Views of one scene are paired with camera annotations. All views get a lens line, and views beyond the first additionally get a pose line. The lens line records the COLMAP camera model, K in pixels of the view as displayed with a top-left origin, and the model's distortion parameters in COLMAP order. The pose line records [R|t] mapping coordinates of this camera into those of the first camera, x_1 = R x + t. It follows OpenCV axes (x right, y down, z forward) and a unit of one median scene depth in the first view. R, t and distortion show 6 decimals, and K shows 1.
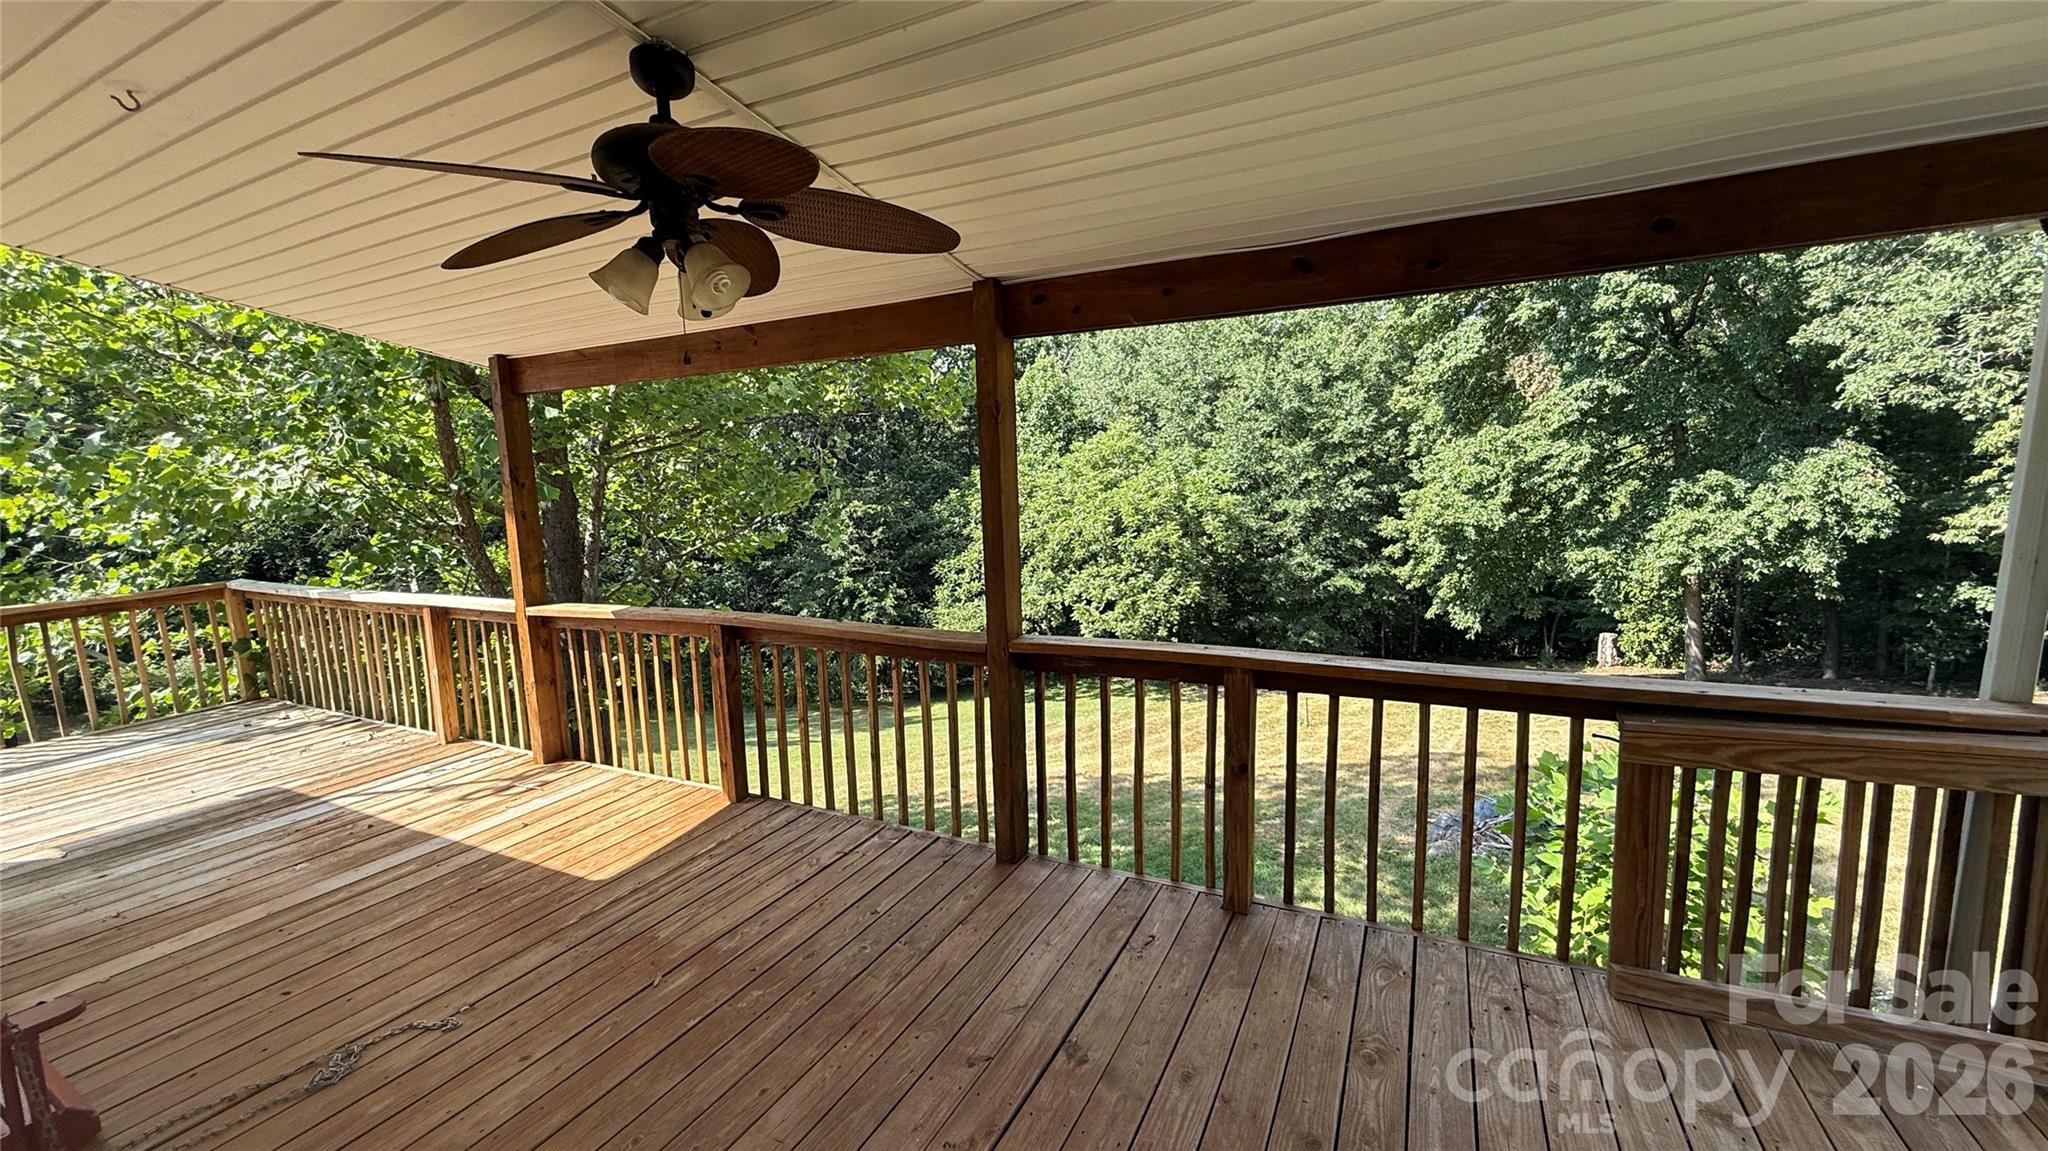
lens RADIAL K [[821.8, 0, 1024.0], [0, 821.8, 575.5], [0, 0, 1]] dist [-0.000217, -0.000007]
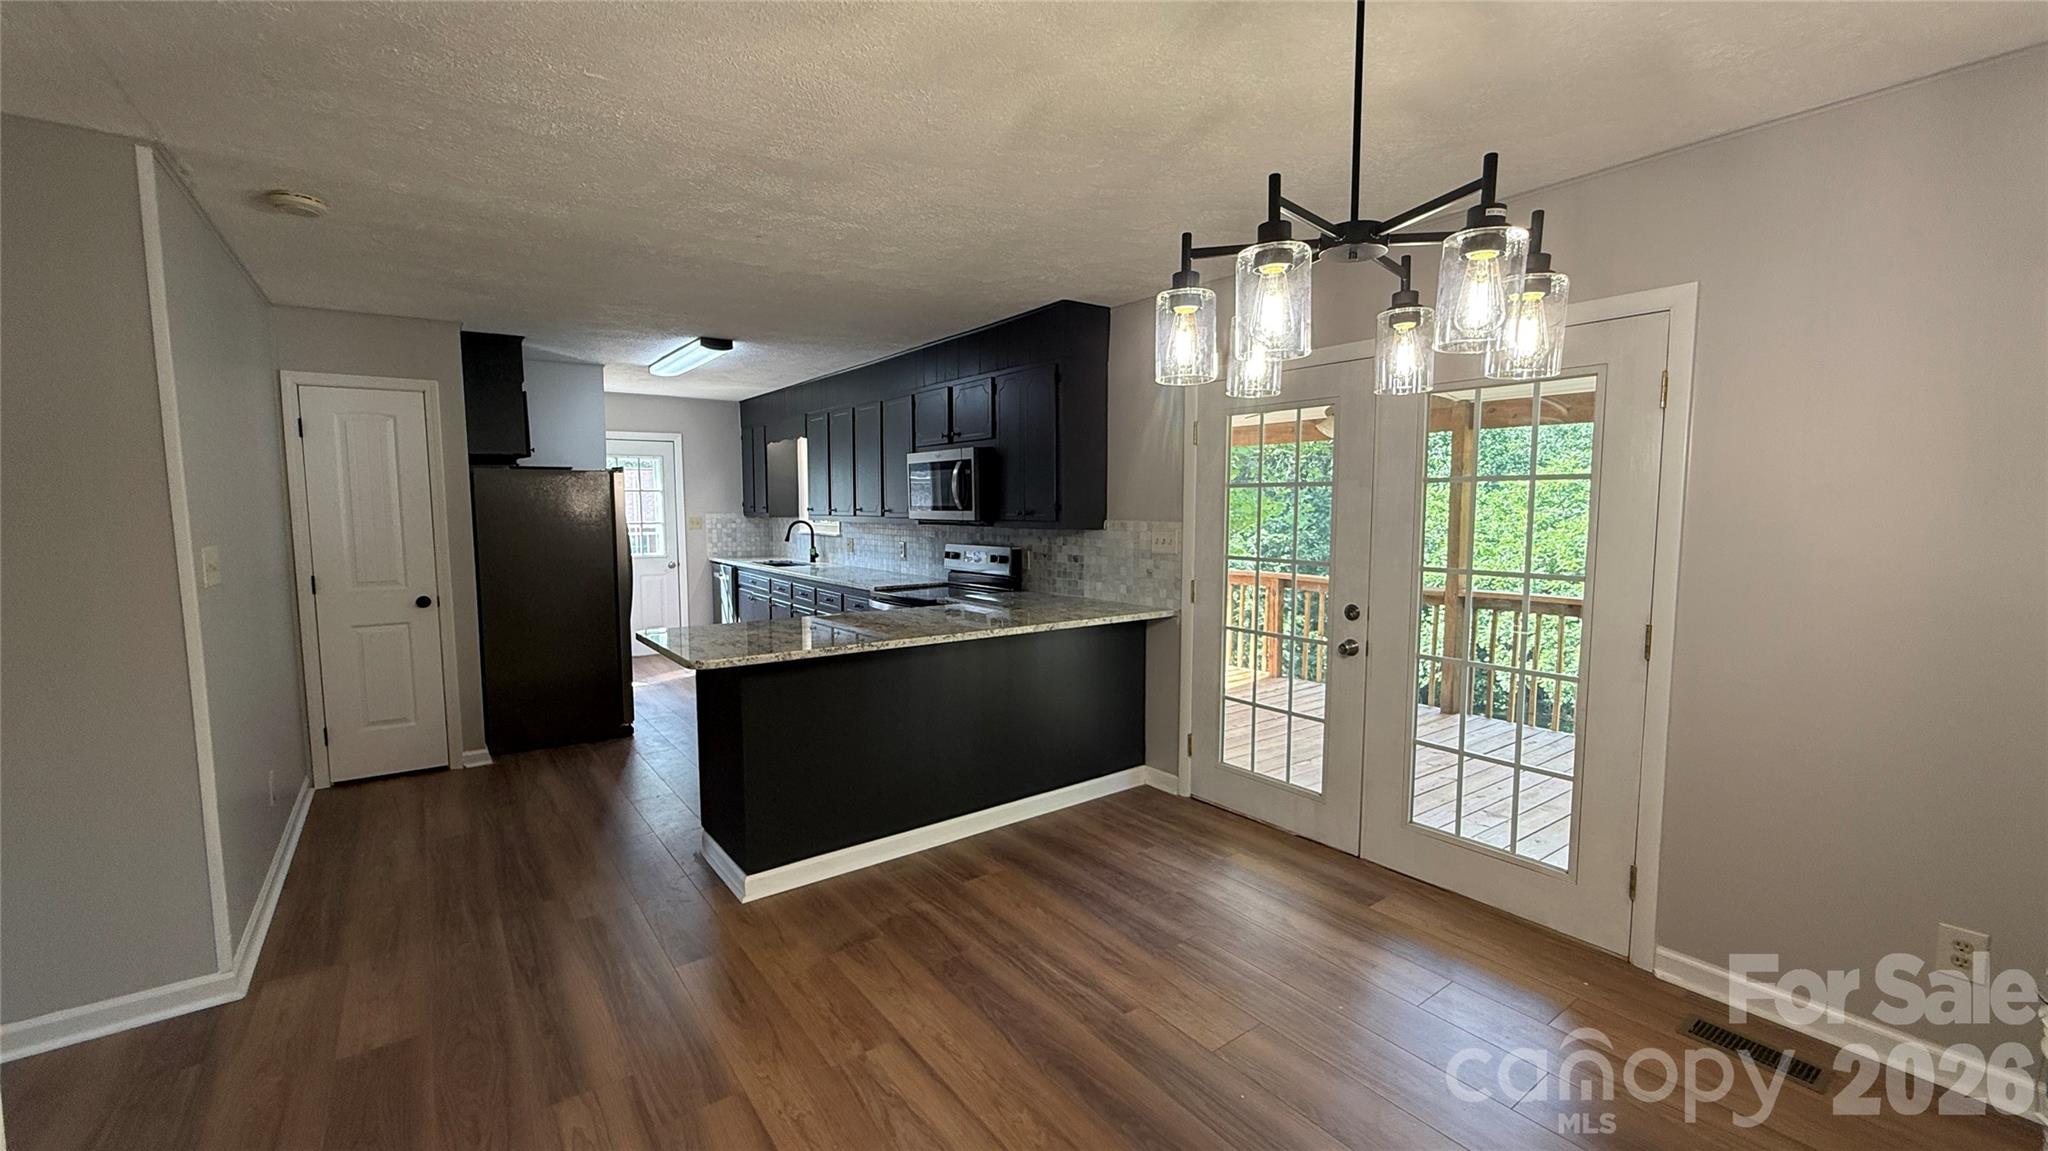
lens RADIAL K [[821.8, 0, 1024.0], [0, 821.8, 575.5], [0, 0, 1]] dist [-0.000217, -0.000007]
pose [[0.893686, 0.073969, -0.442553, -0.008210], [-0.090187, 0.995801, -0.015682, 0.017071], [0.439535, 0.053927, 0.896605, -0.114094]]
